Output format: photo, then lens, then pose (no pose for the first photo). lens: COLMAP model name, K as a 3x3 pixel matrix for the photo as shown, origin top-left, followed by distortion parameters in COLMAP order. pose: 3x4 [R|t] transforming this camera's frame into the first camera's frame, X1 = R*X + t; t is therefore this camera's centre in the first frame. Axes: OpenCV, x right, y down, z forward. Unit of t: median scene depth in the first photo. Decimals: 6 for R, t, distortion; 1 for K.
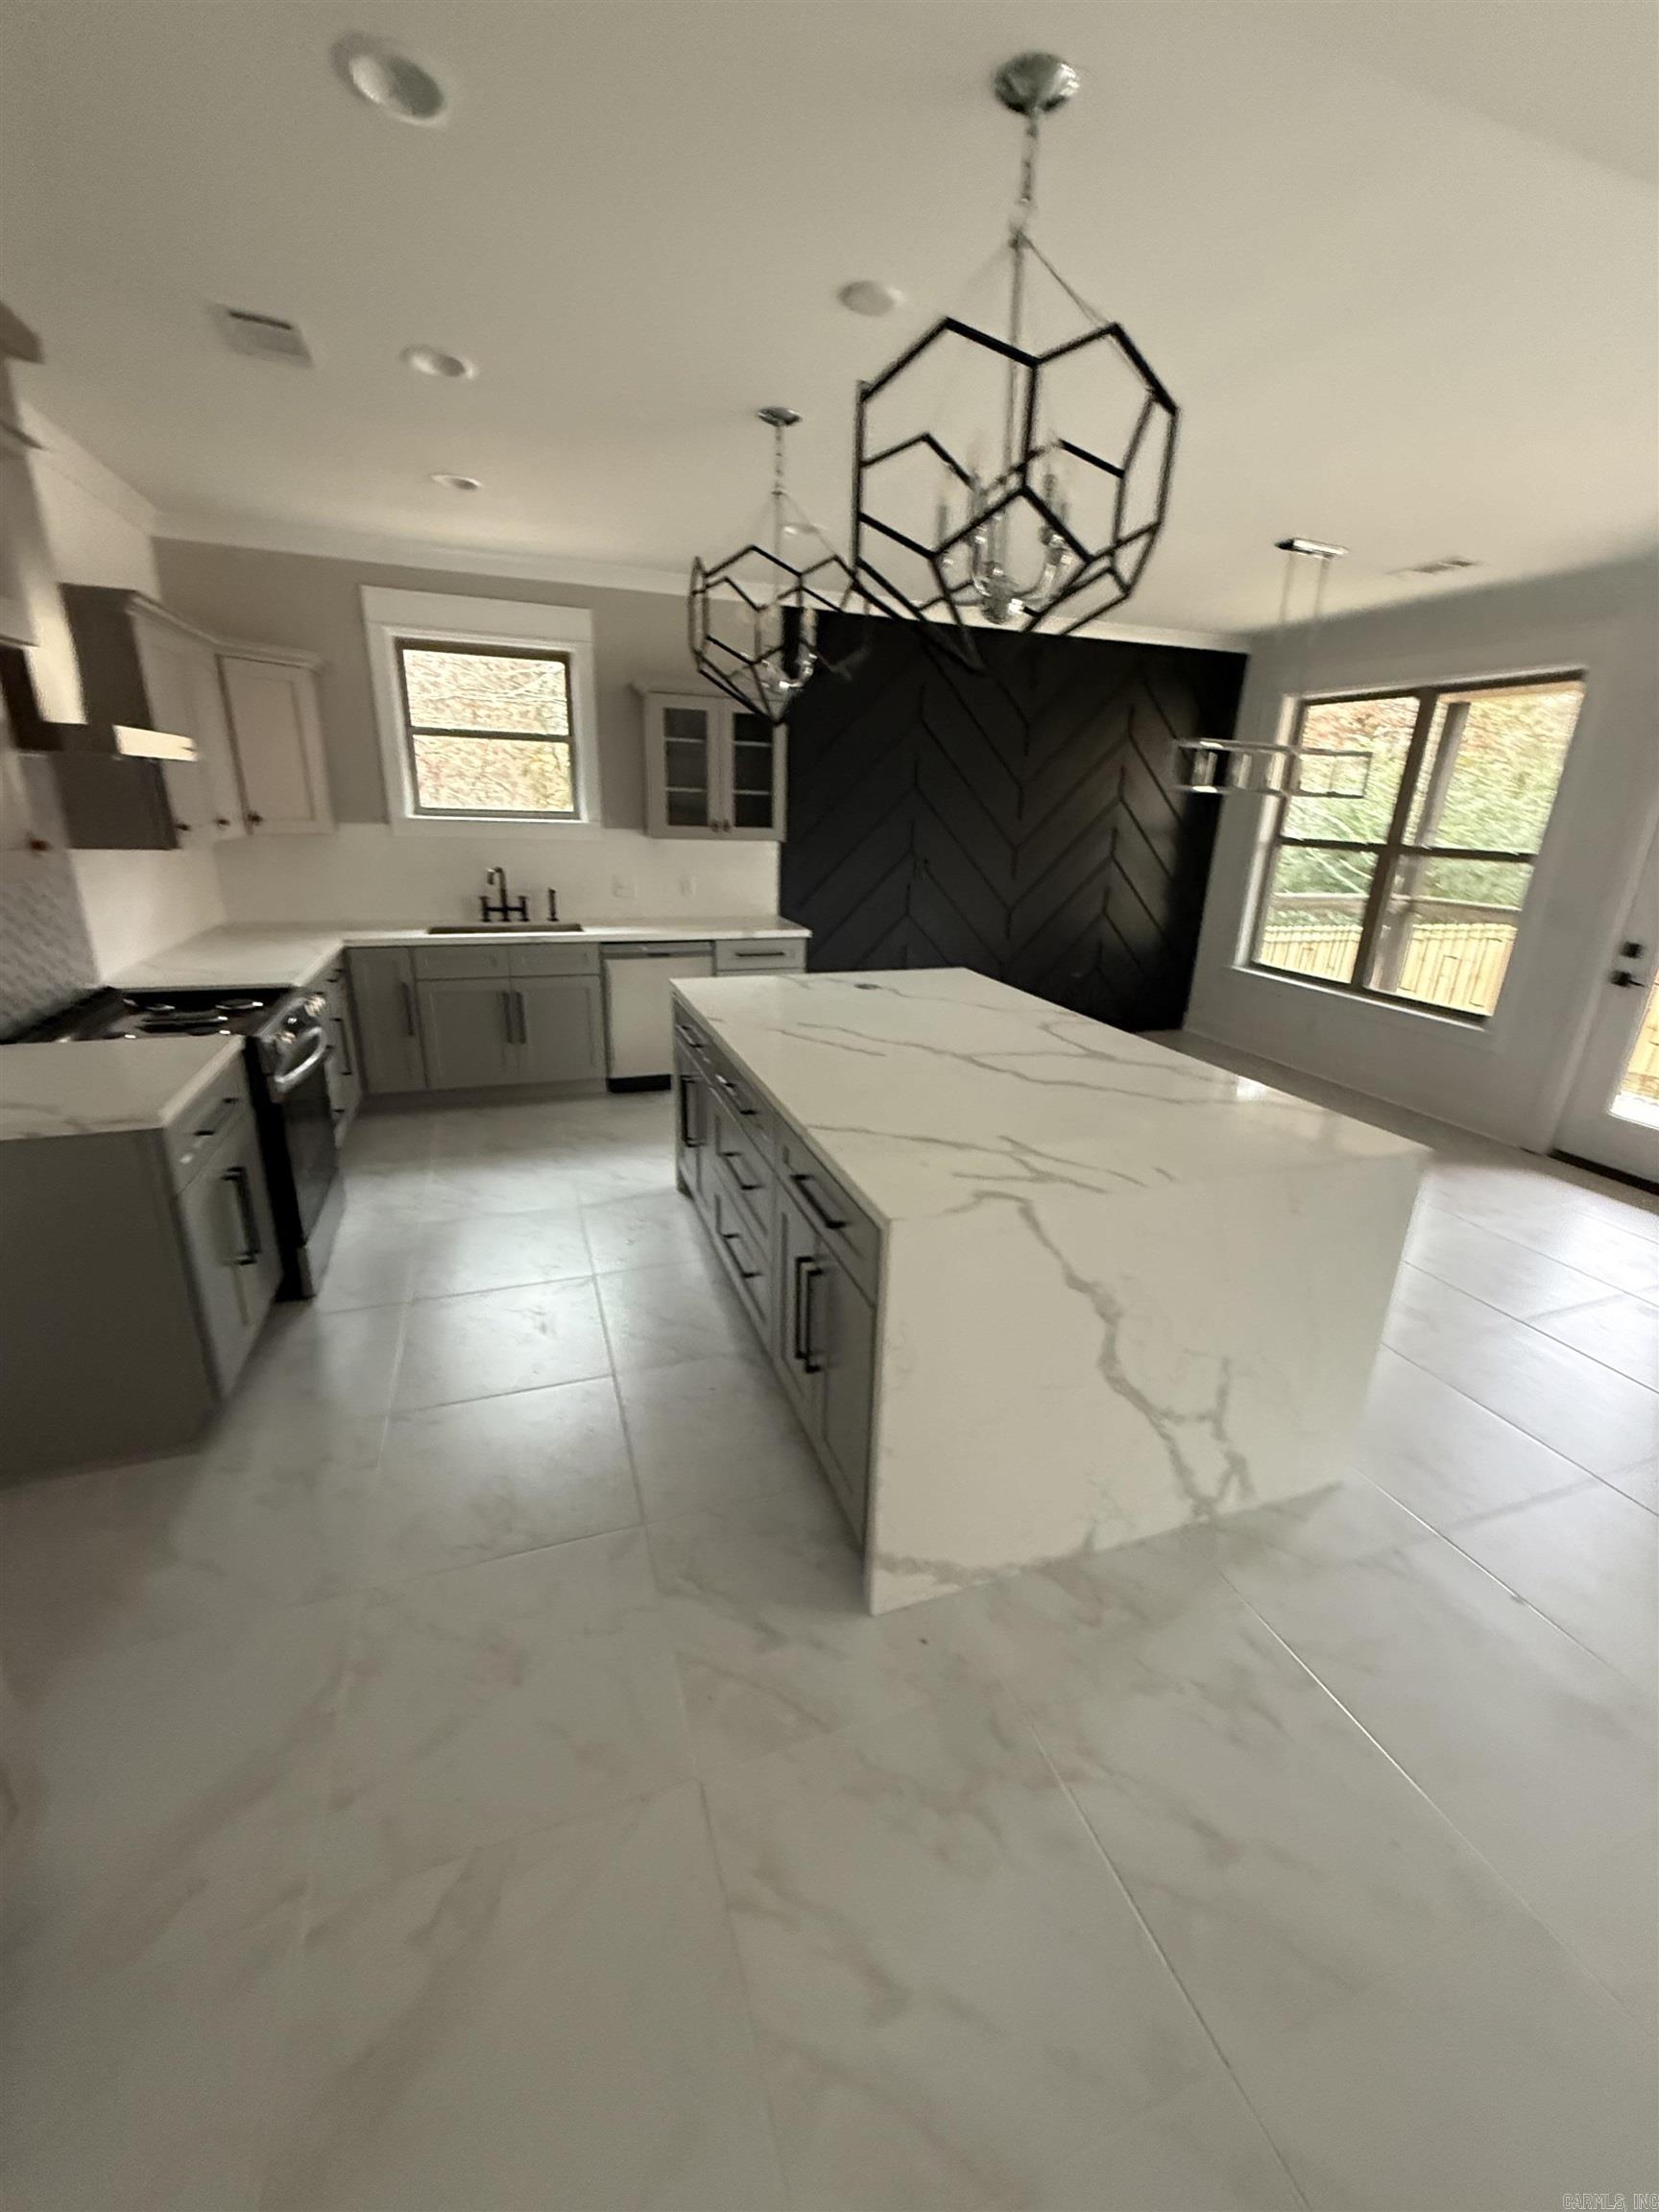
lens RADIAL K [[875.0, 0, 831.1], [0, 875.0, 1102.7], [0, 0, 1]] dist [-0.000238, -0.000232]
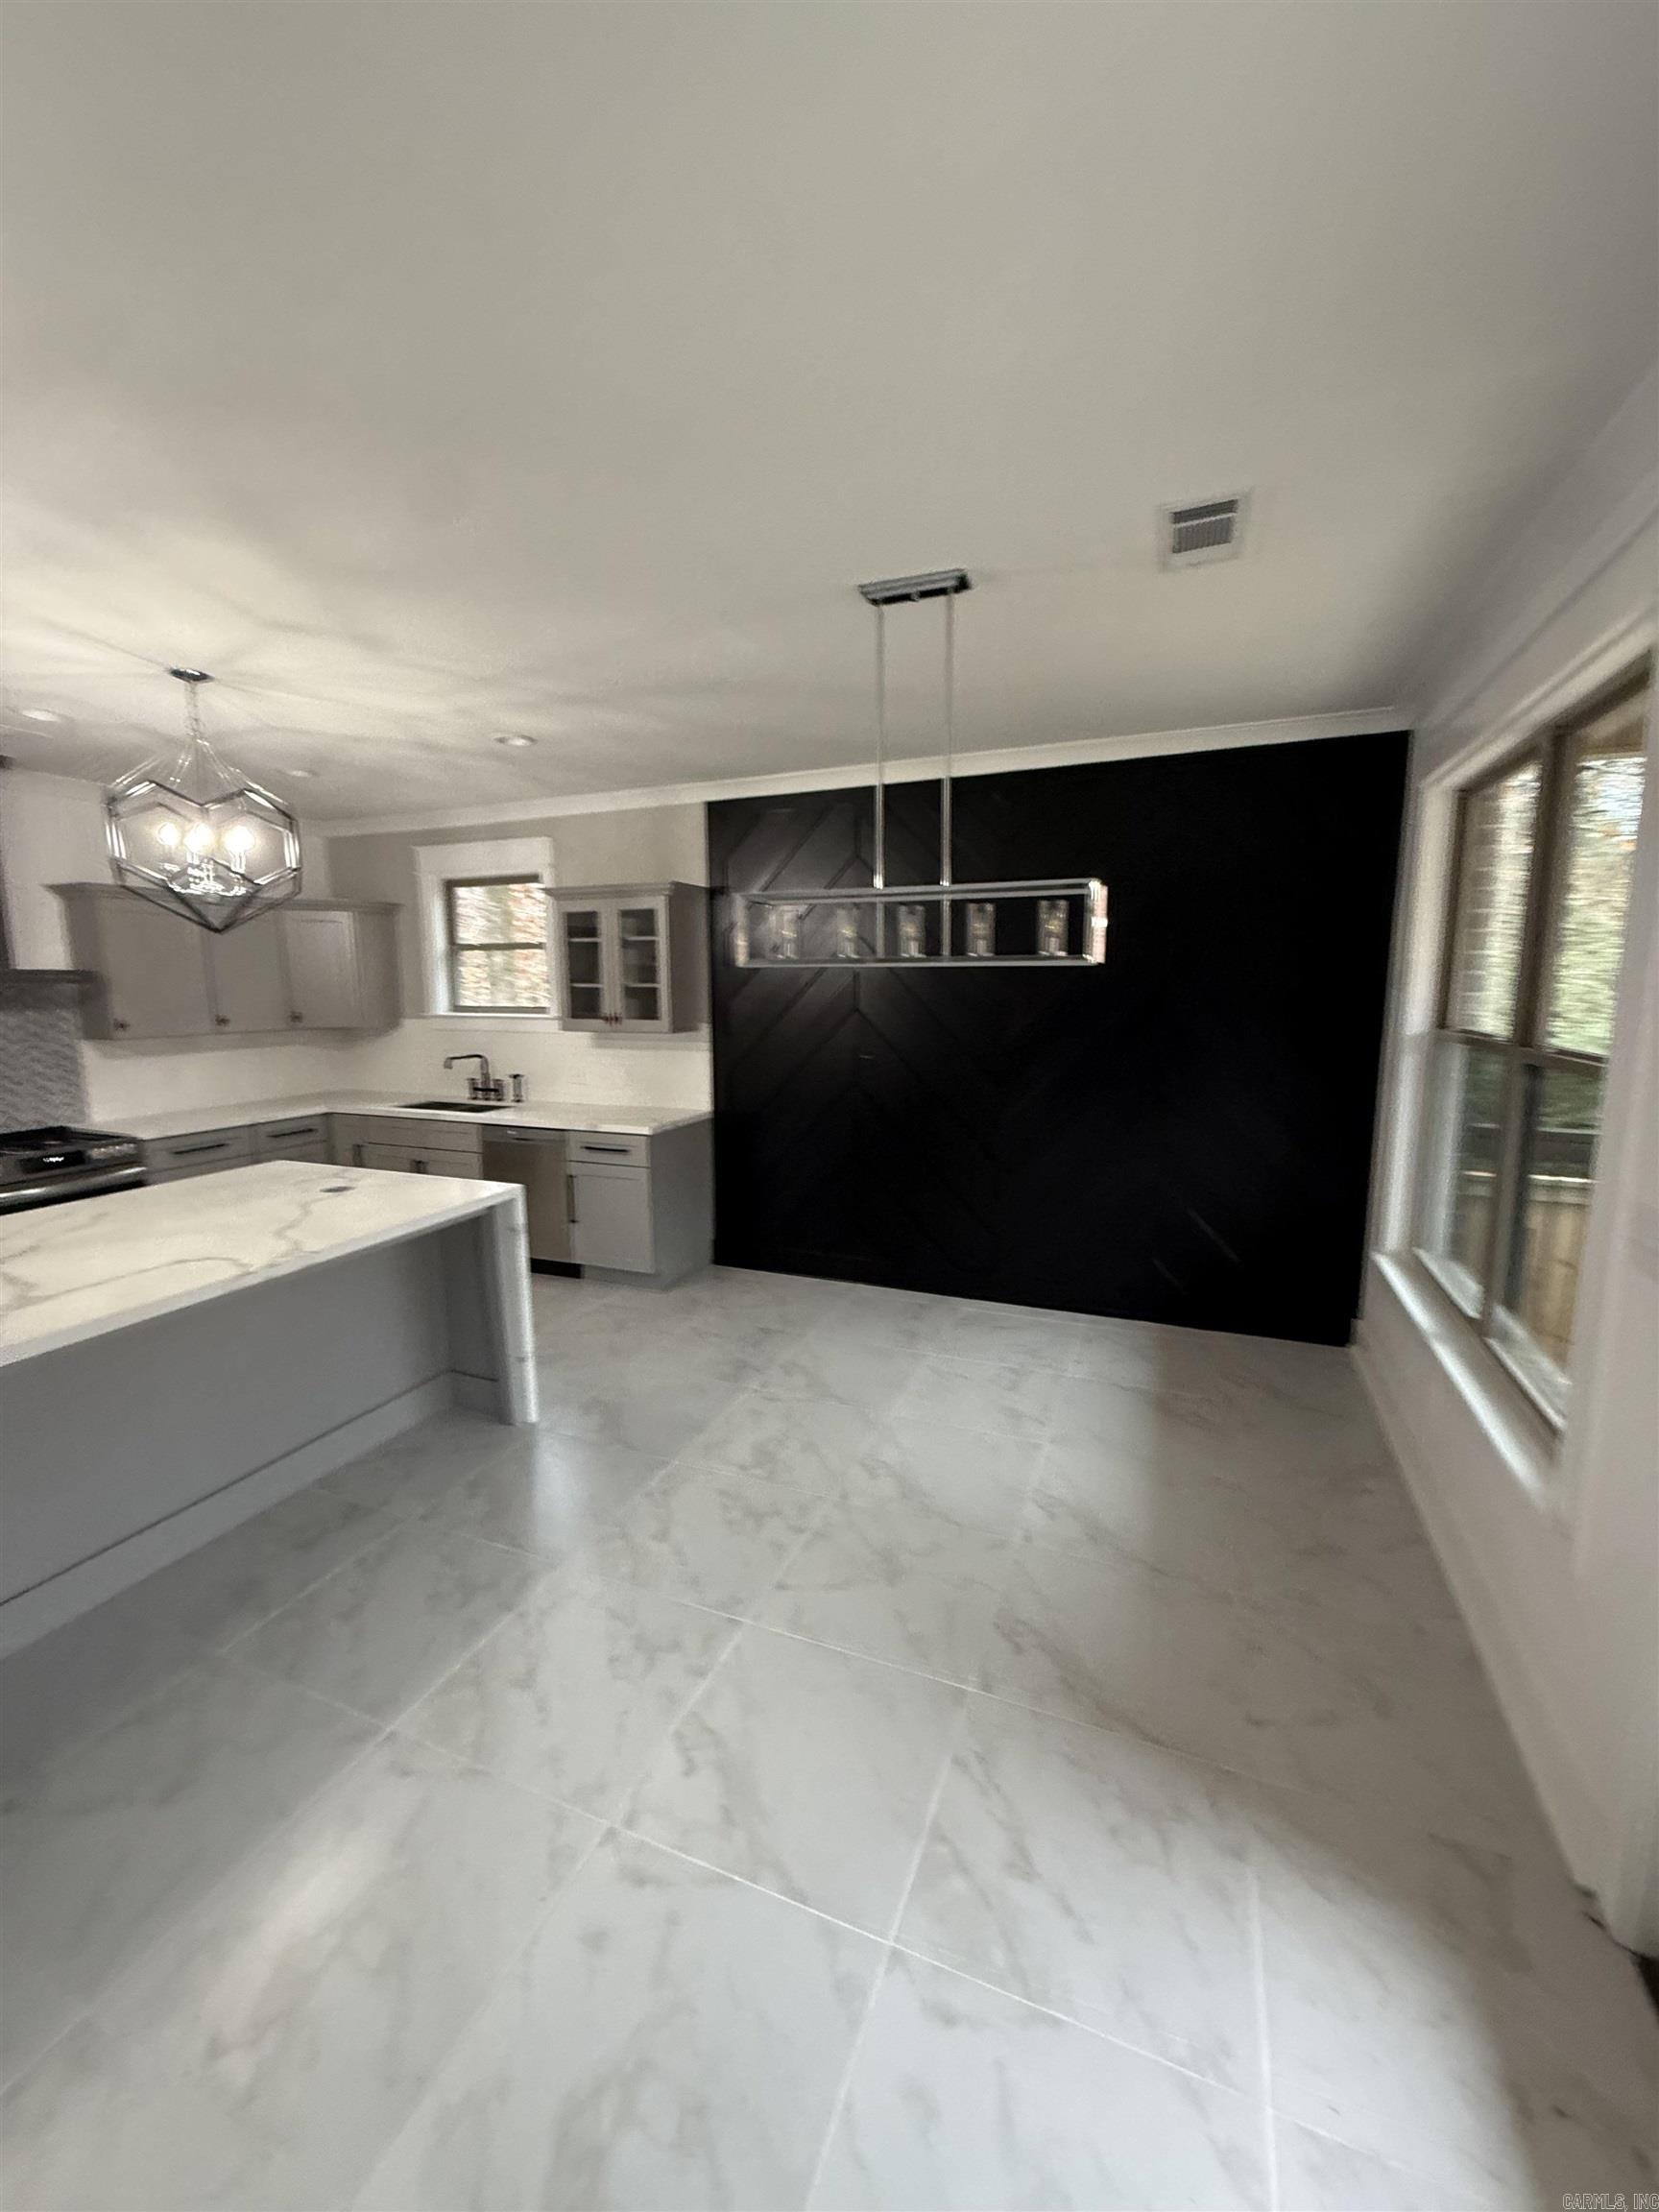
lens RADIAL K [[873.4, 0, 828.1], [0, 873.4, 1101.8], [0, 0, 1]] dist [0.000430, -0.000040]
pose [[0.736675, 0.056382, -0.673892, 0.815639], [-0.191531, 0.973110, -0.127958, -0.160773], [0.648556, 0.223335, 0.727665, 0.509111]]
